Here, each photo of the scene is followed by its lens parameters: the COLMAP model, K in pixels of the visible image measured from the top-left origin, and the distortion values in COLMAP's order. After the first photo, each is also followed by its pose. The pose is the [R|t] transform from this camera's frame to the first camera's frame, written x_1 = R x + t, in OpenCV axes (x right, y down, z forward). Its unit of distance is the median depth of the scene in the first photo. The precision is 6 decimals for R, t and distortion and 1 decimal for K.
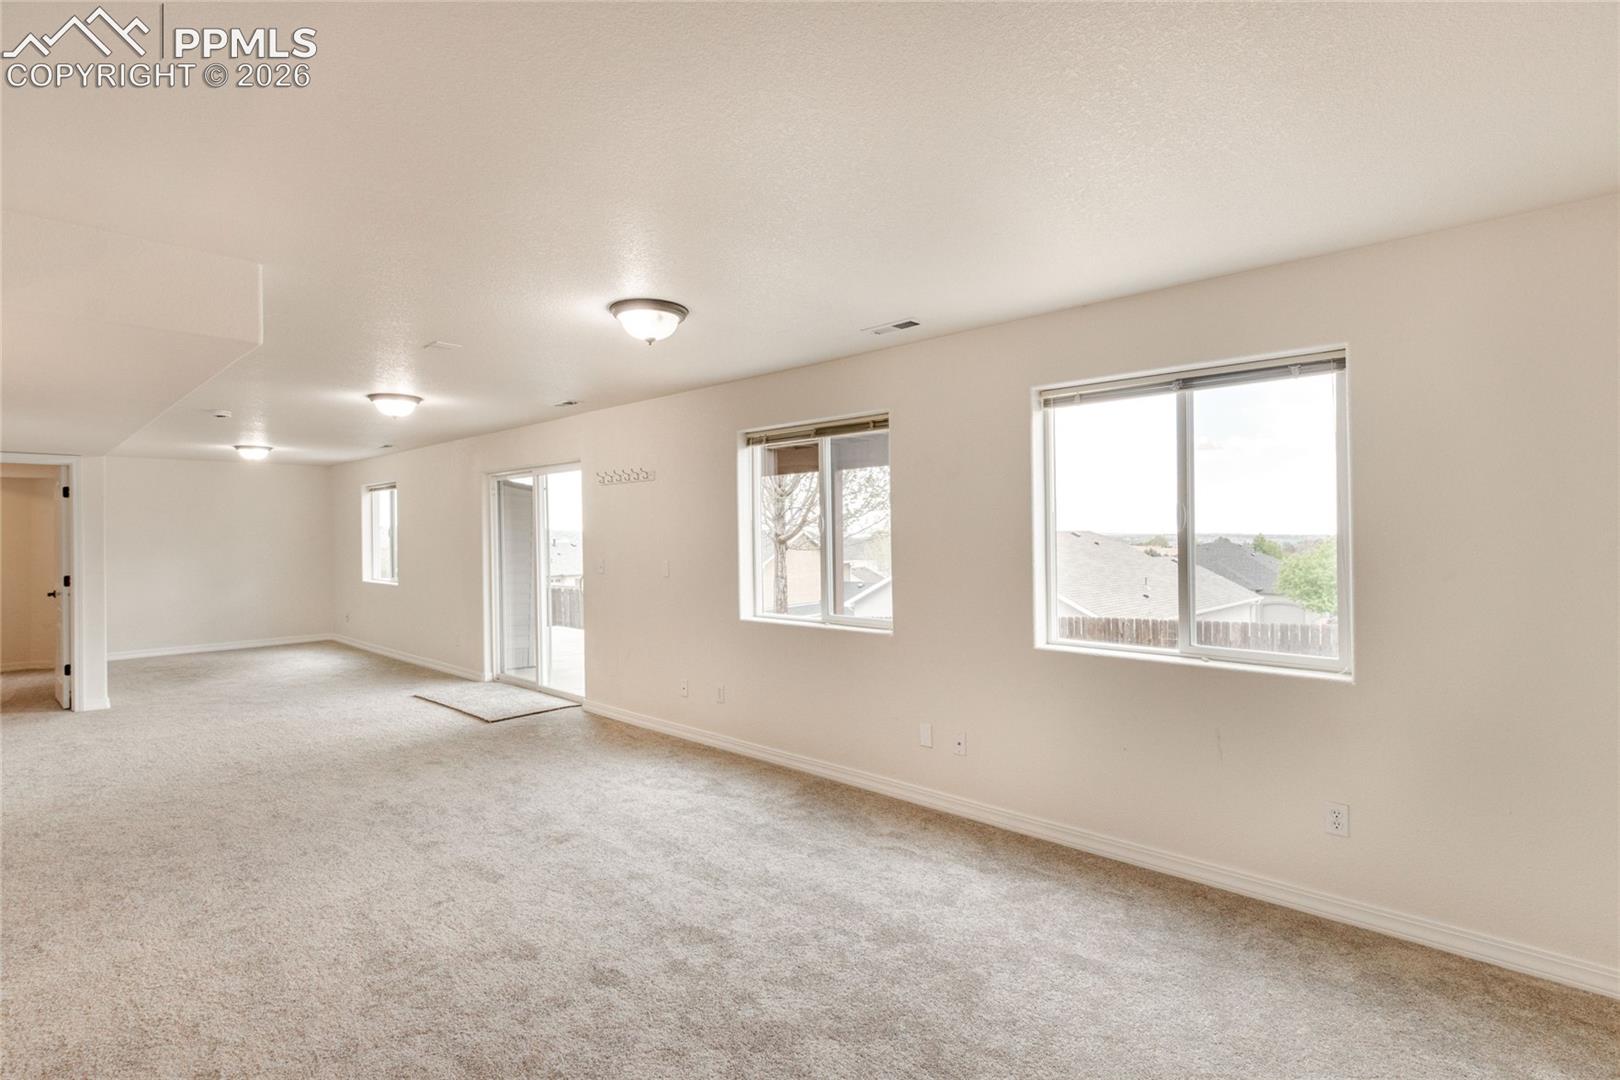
lens RADIAL K [[776.2, 0, 798.9], [0, 776.2, 523.1], [0, 0, 1]] dist [-0.033580, 0.020925]
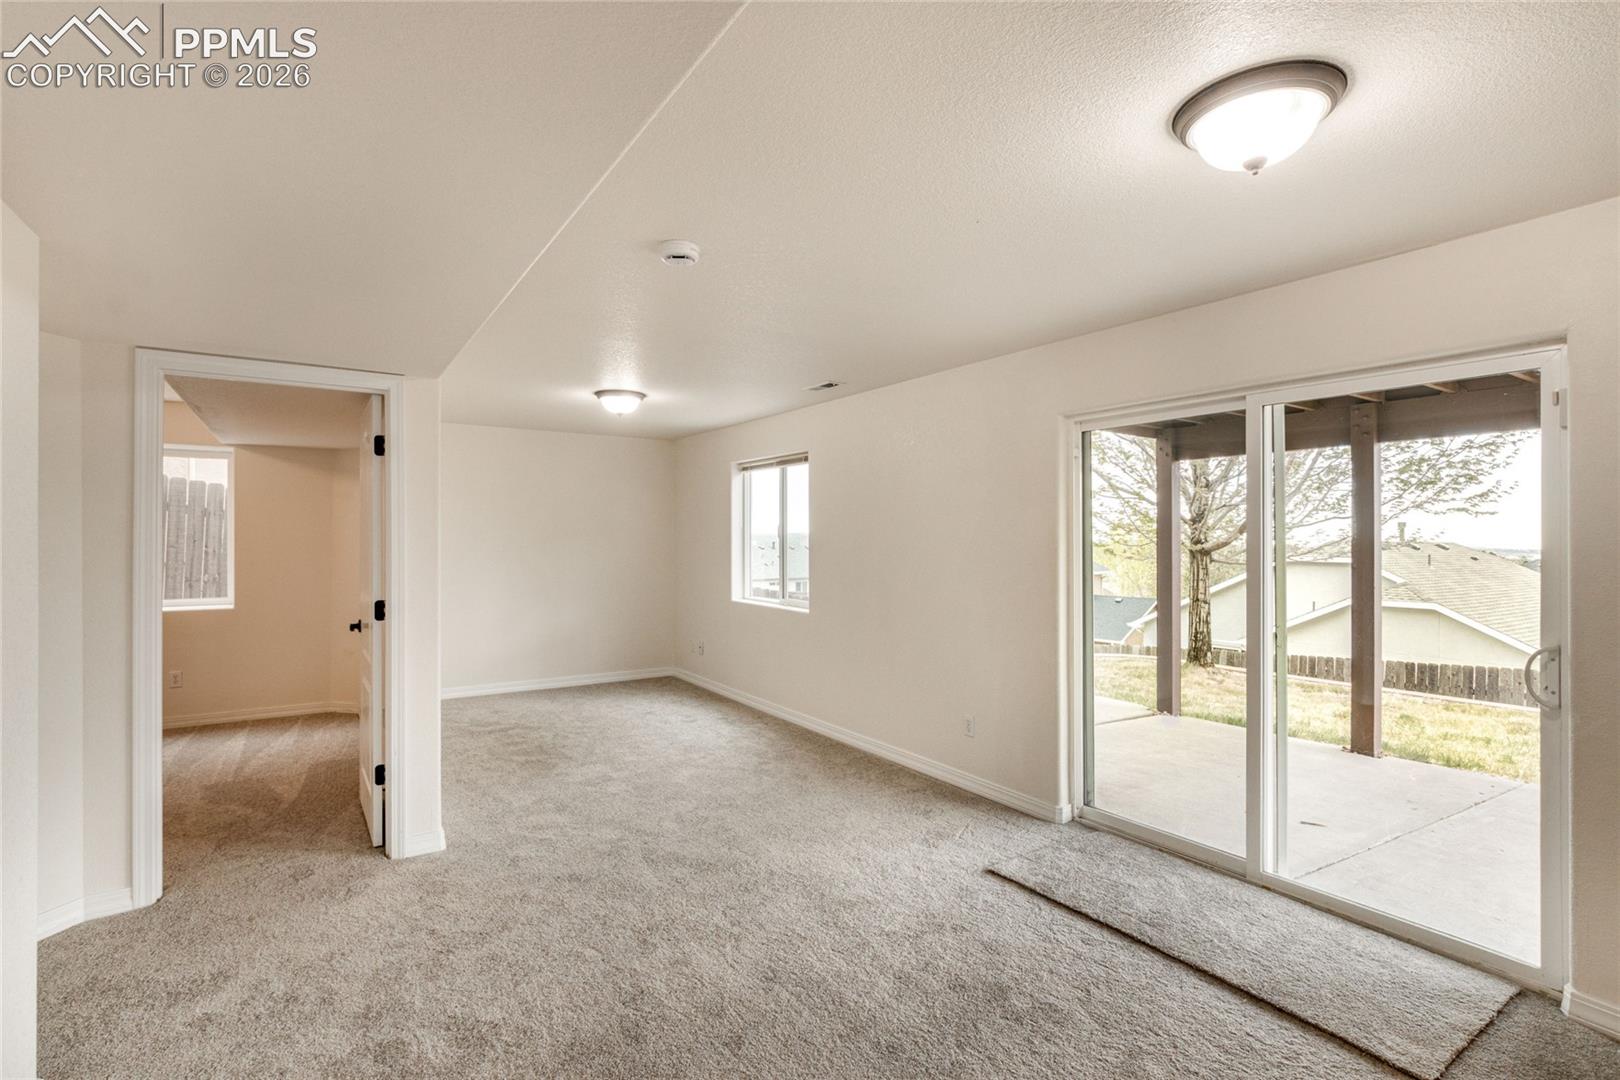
lens RADIAL K [[767.6, 0, 789.9], [0, 767.6, 535.7], [0, 0, 1]] dist [0.002003, 0.000000]
pose [[0.973515, 0.018919, -0.227839, -0.368462], [-0.015820, 0.999756, 0.015419, 0.006776], [0.228075, -0.011406, 0.973577, 0.360230]]
